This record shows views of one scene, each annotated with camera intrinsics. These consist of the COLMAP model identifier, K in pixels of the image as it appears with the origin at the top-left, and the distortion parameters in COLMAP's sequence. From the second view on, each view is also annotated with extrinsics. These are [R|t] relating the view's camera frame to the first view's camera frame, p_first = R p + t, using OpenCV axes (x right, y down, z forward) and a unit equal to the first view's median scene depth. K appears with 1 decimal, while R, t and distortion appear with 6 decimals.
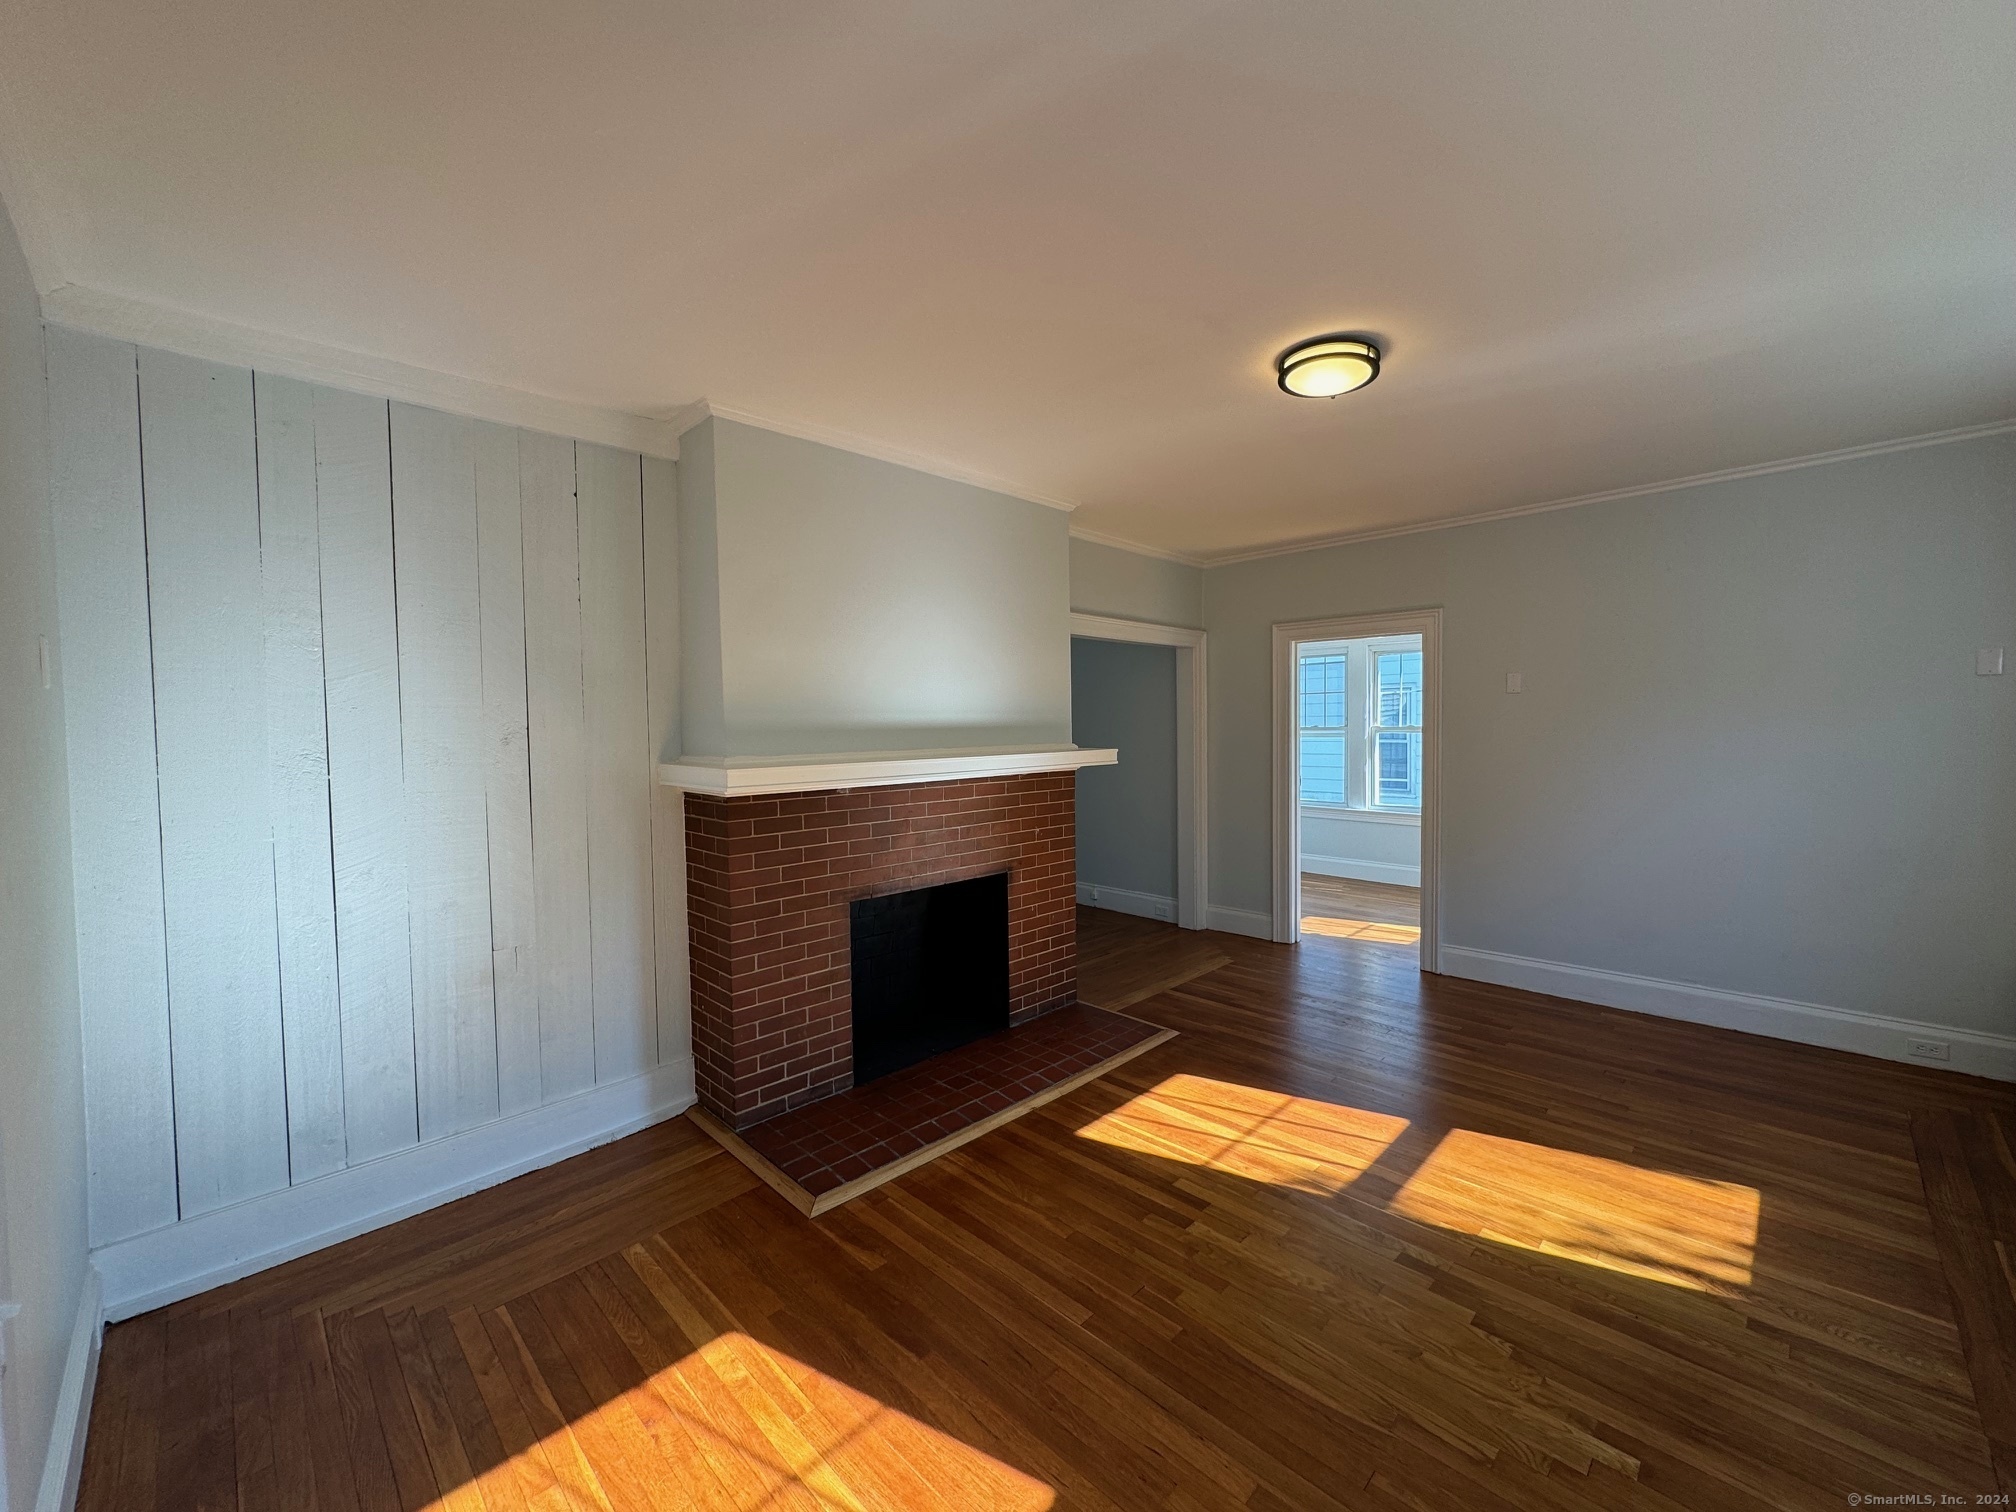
lens RADIAL K [[804.5, 0, 1007.5], [0, 804.5, 755.0], [0, 0, 1]] dist [-0.005110, 0.001403]
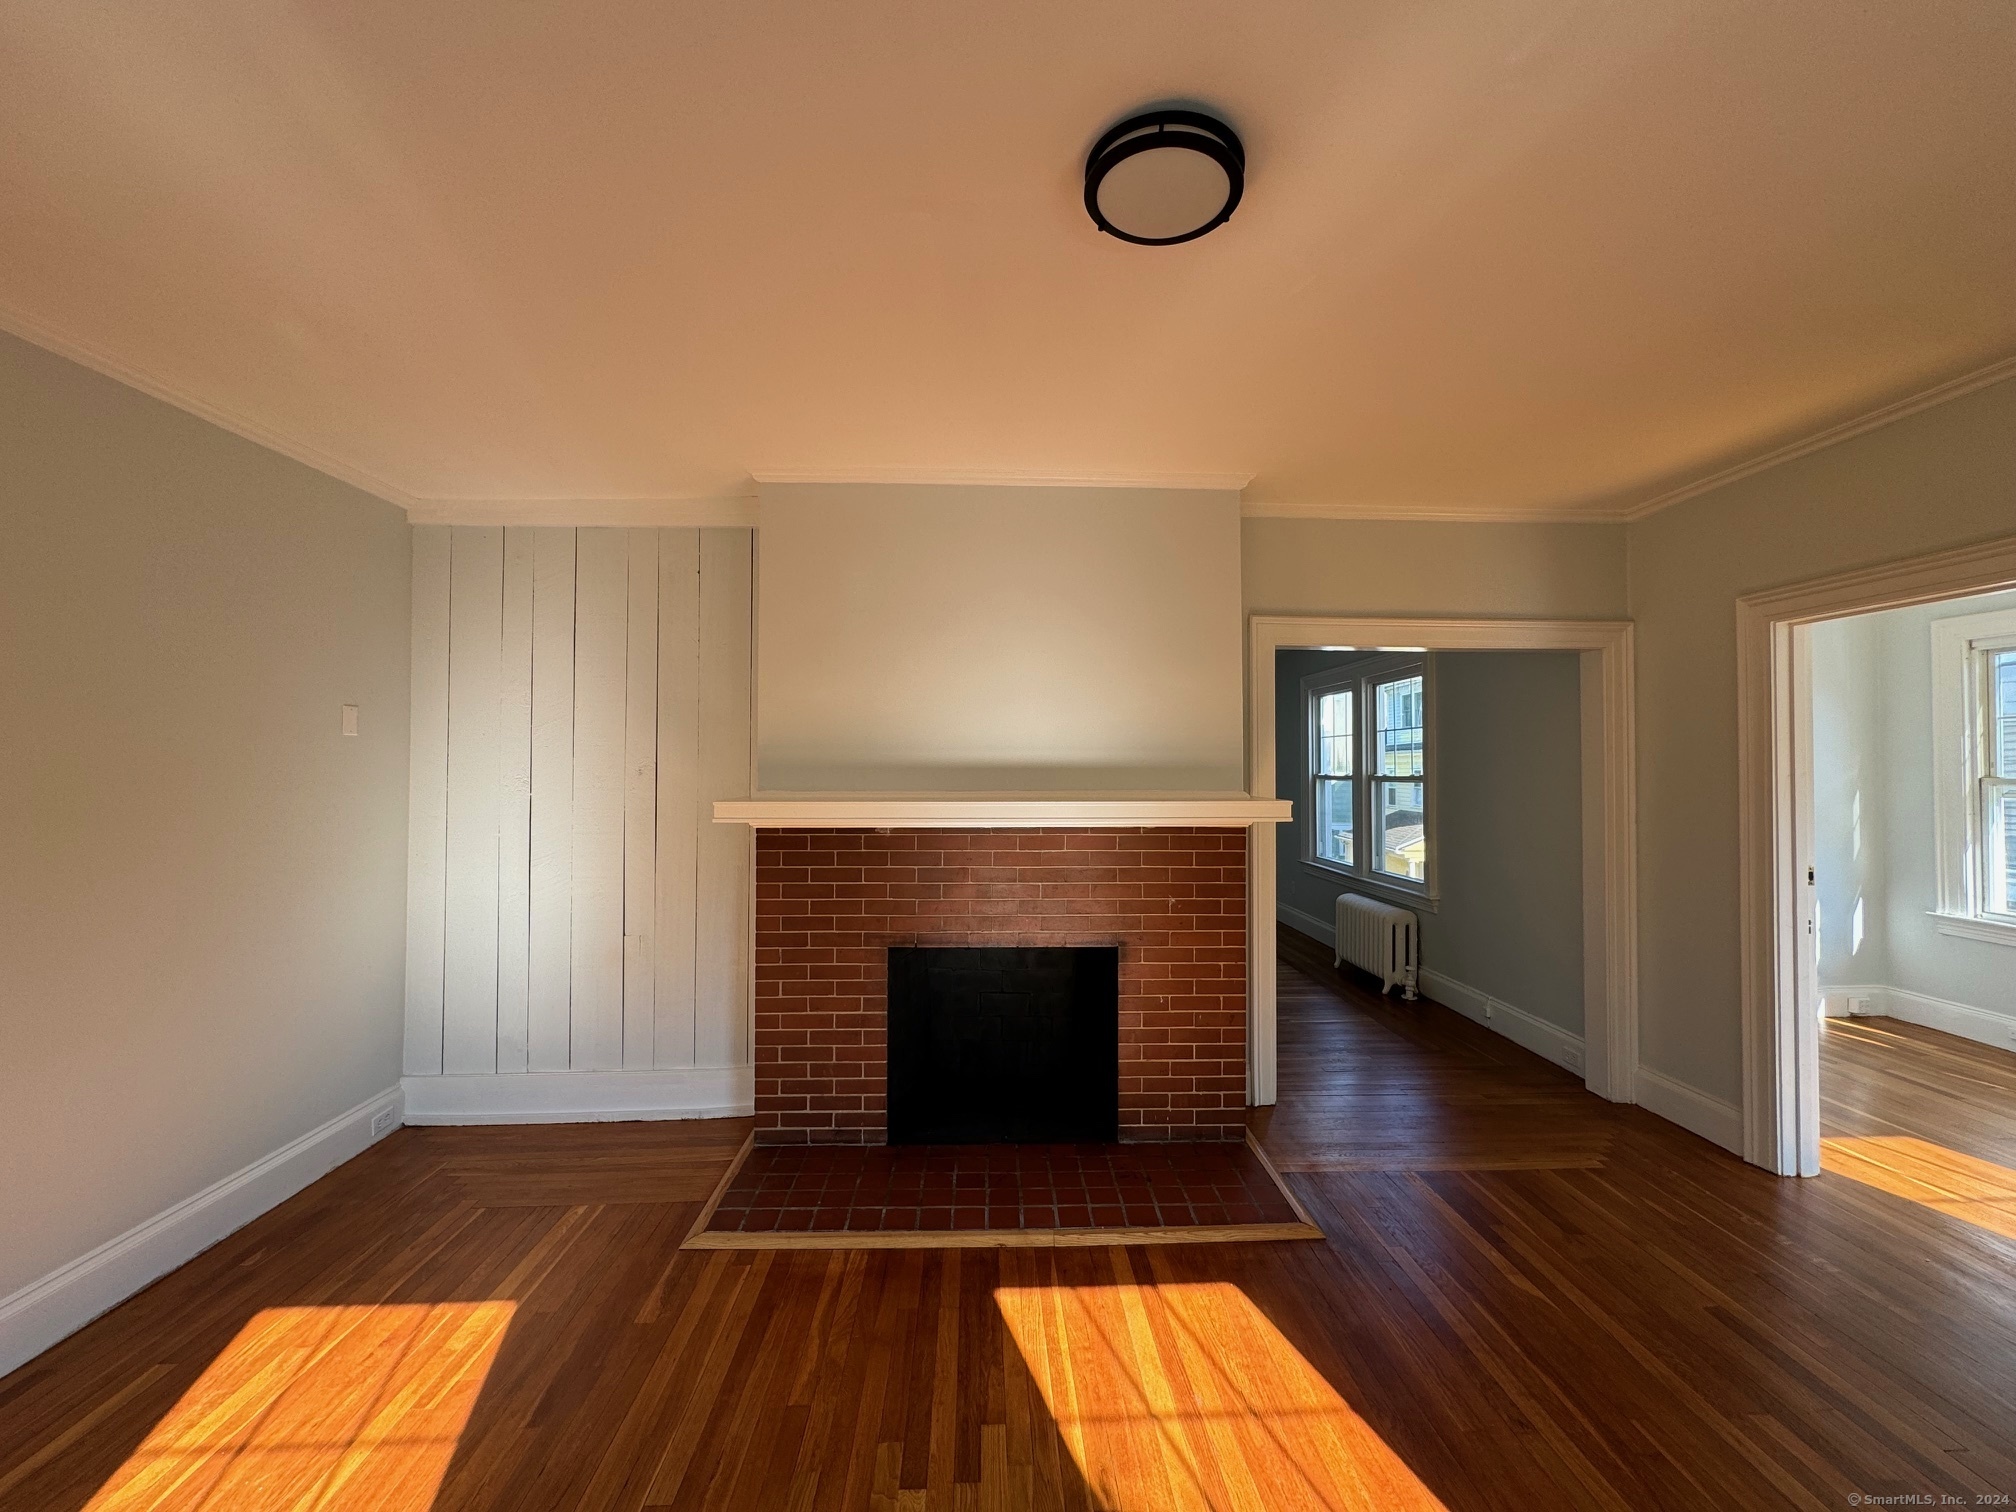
lens RADIAL K [[804.5, 0, 1005.6], [0, 804.5, 754.7], [0, 0, 1]] dist [-0.005110, 0.001403]
pose [[0.730513, 0.004010, -0.682887, 0.595688], [-0.037080, 0.998740, -0.033801, -0.020585], [0.681891, 0.050014, 0.729742, 0.408907]]
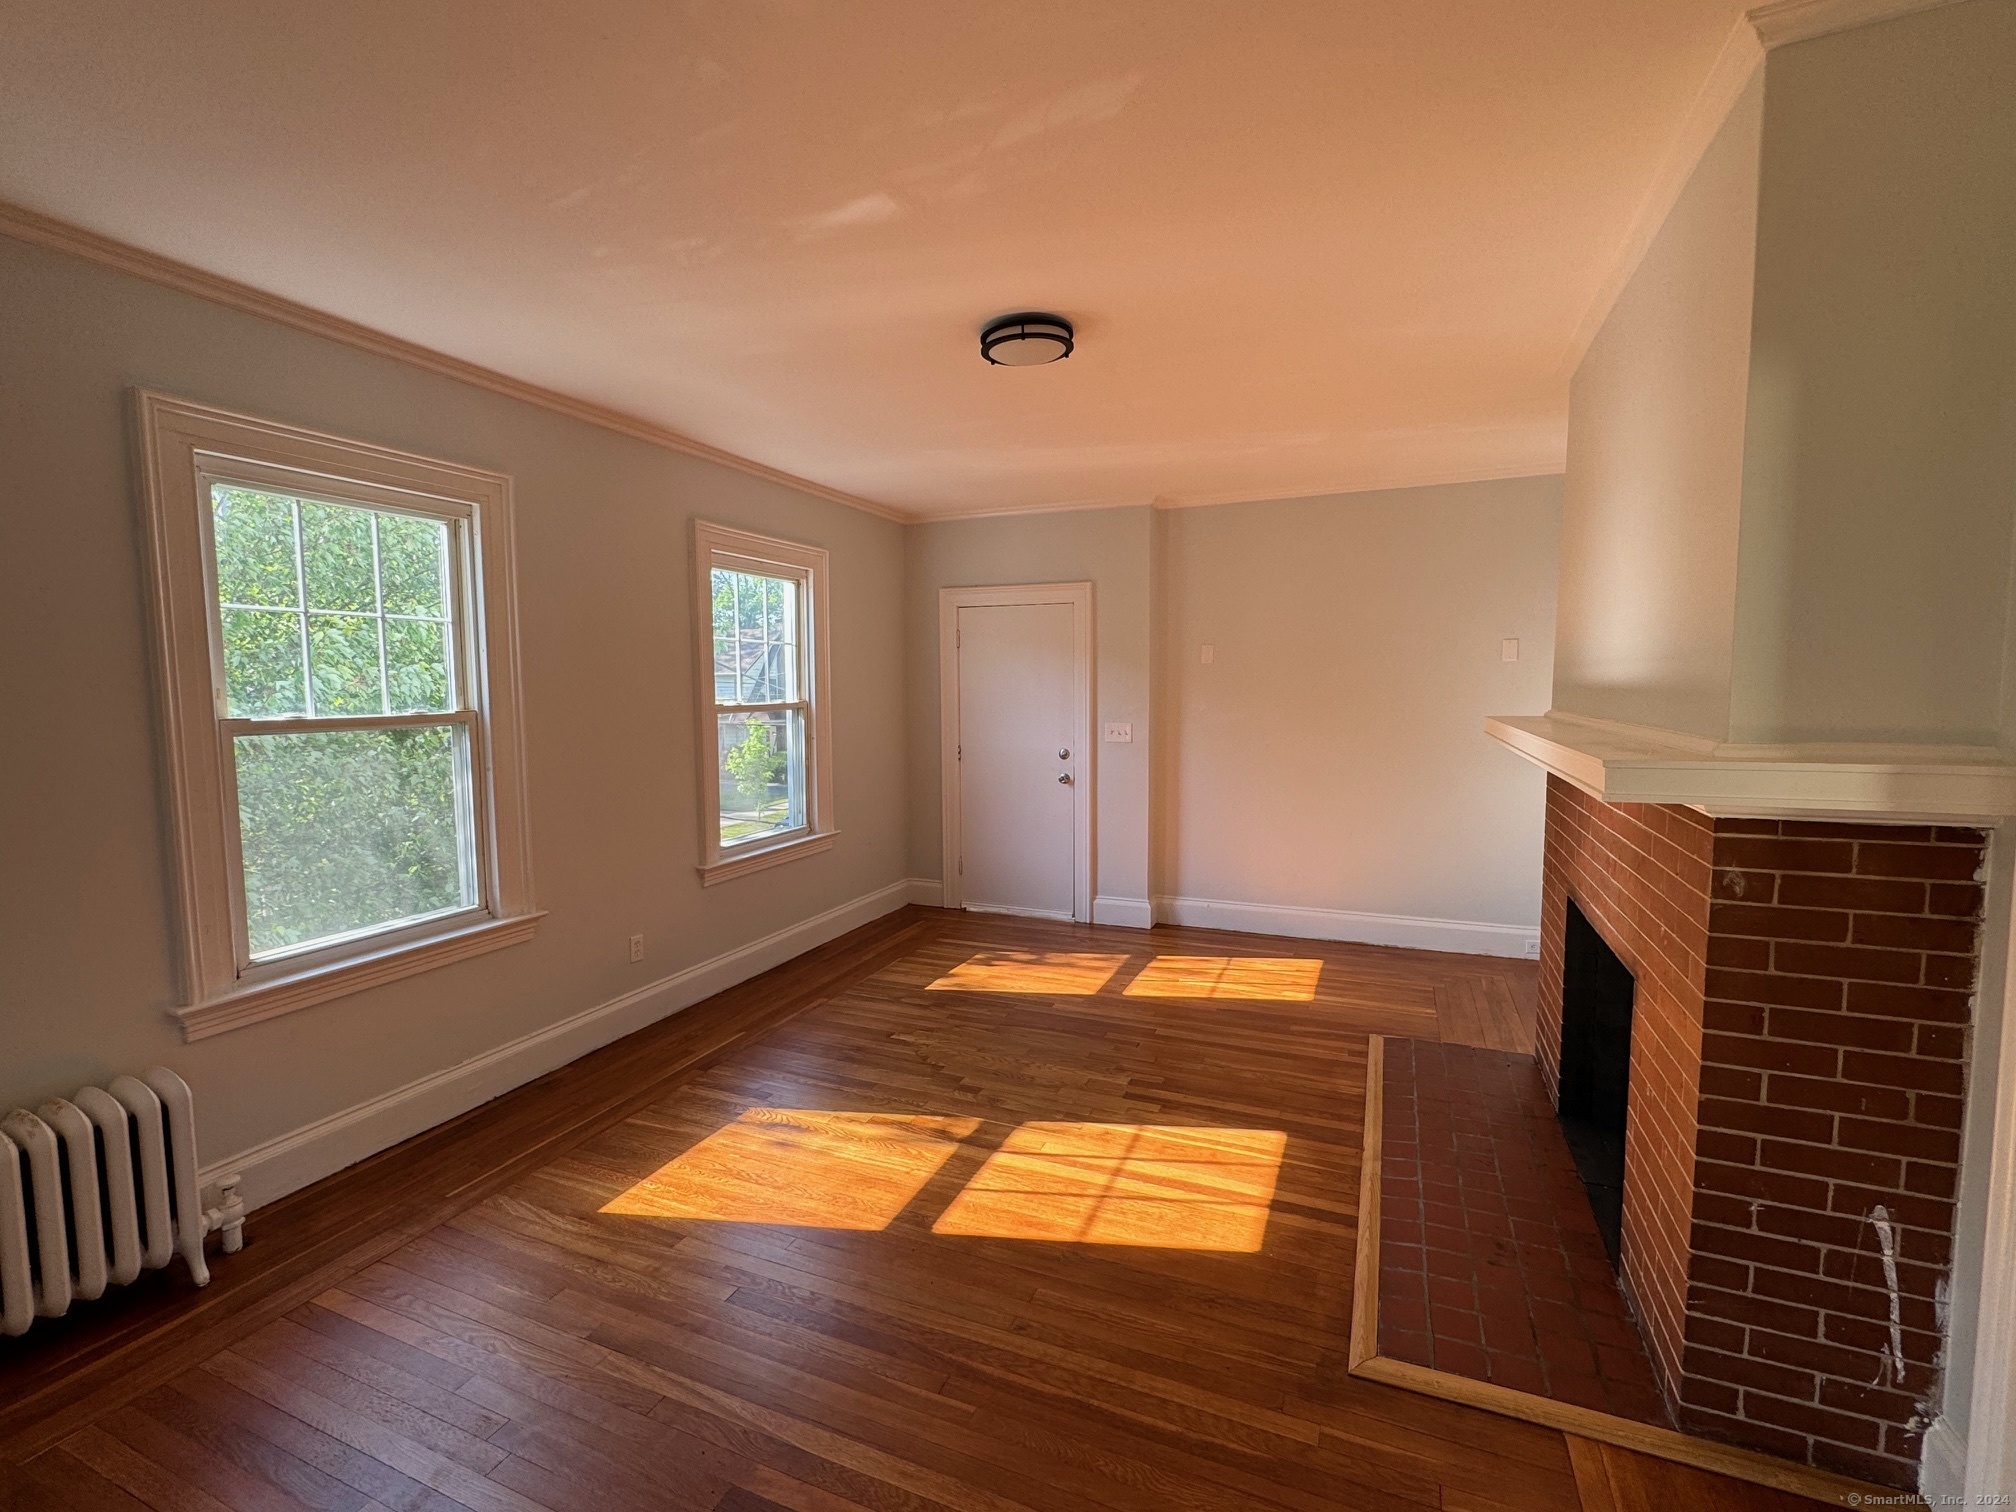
lens RADIAL K [[889.8, 0, 1007.7], [0, 889.8, 754.6], [0, 0, 1]] dist [-0.003513, -0.000500]
pose [[-0.928723, 0.054178, -0.366795, 0.707511], [0.010208, 0.992628, 0.120773, -0.081931], [0.370635, 0.108420, -0.922429, 1.717621]]
